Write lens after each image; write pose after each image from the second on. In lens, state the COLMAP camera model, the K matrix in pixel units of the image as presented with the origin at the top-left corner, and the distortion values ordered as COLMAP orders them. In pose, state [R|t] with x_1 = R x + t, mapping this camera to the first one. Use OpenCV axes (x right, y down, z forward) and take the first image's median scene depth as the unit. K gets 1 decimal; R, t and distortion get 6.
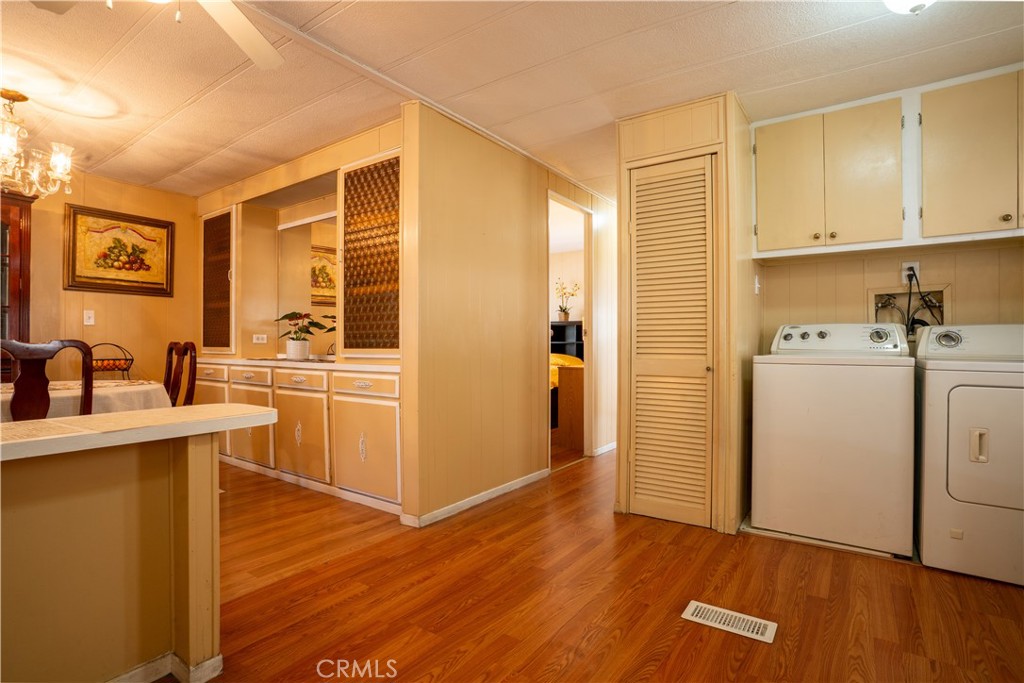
lens RADIAL K [[507.7, 0, 515.1], [0, 507.7, 345.8], [0, 0, 1]] dist [-0.069150, 0.031063]
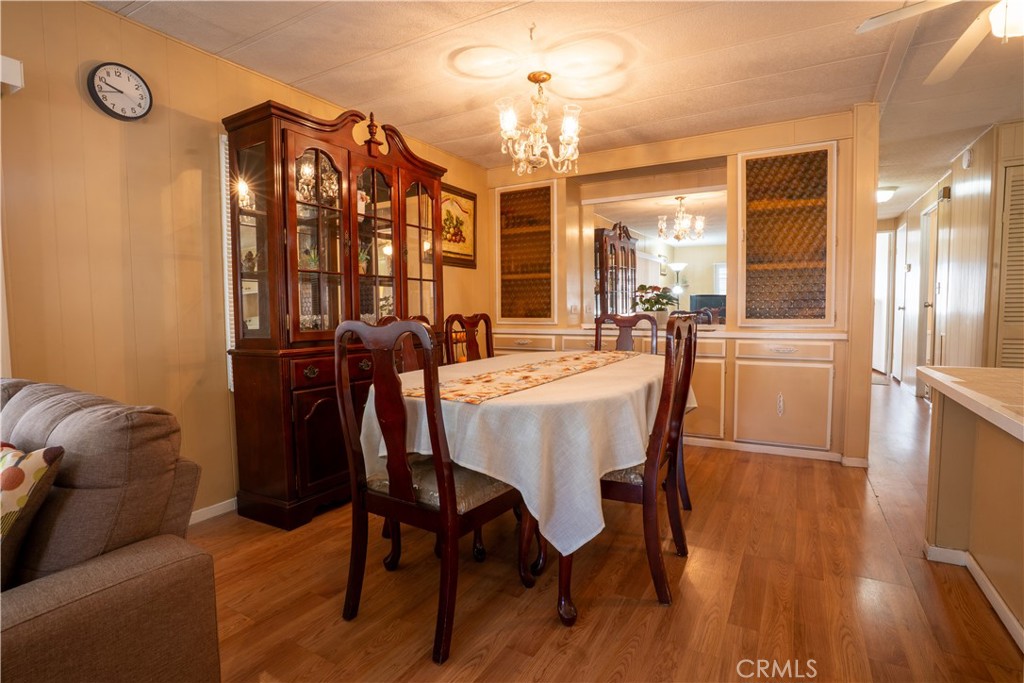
lens RADIAL K [[507.7, 0, 515.1], [0, 507.7, 345.8], [0, 0, 1]] dist [-0.069150, 0.031063]
pose [[0.996136, -0.013238, 0.086823, -1.111531], [0.007455, 0.997752, 0.066604, -0.014860], [-0.087510, -0.065699, 0.993995, -0.081055]]
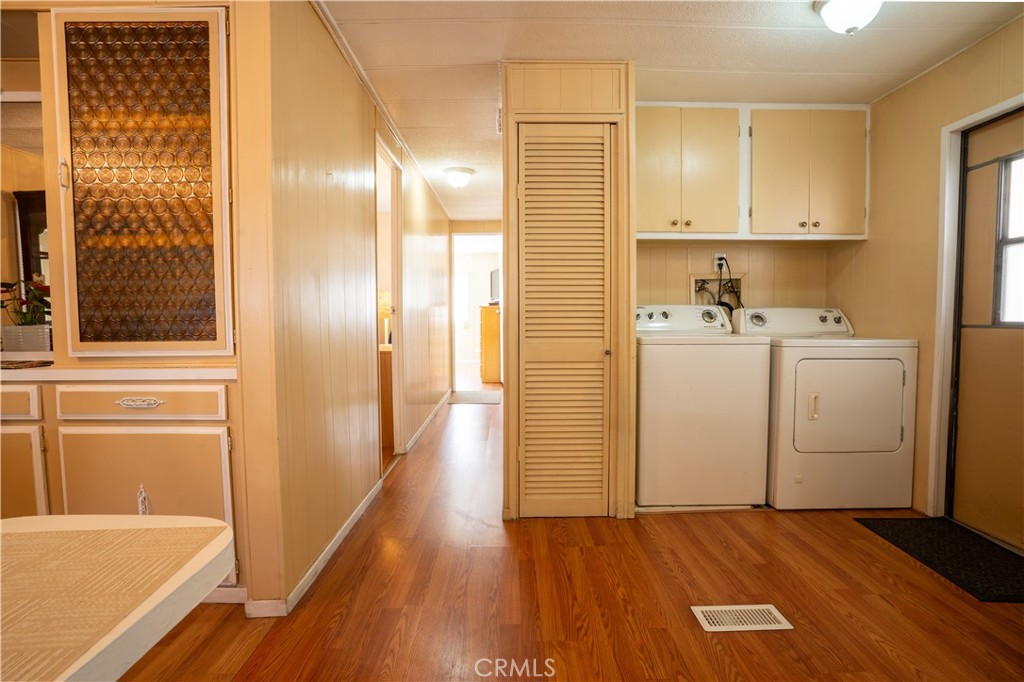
lens RADIAL K [[503.9, 0, 512.0], [0, 503.9, 341.0], [0, 0, 1]] dist [-0.070359, 0.028894]
pose [[0.816590, -0.033088, 0.576269, -0.300739], [0.007475, 0.998878, 0.046762, -0.020557], [-0.577170, -0.033878, 0.815921, 0.321747]]
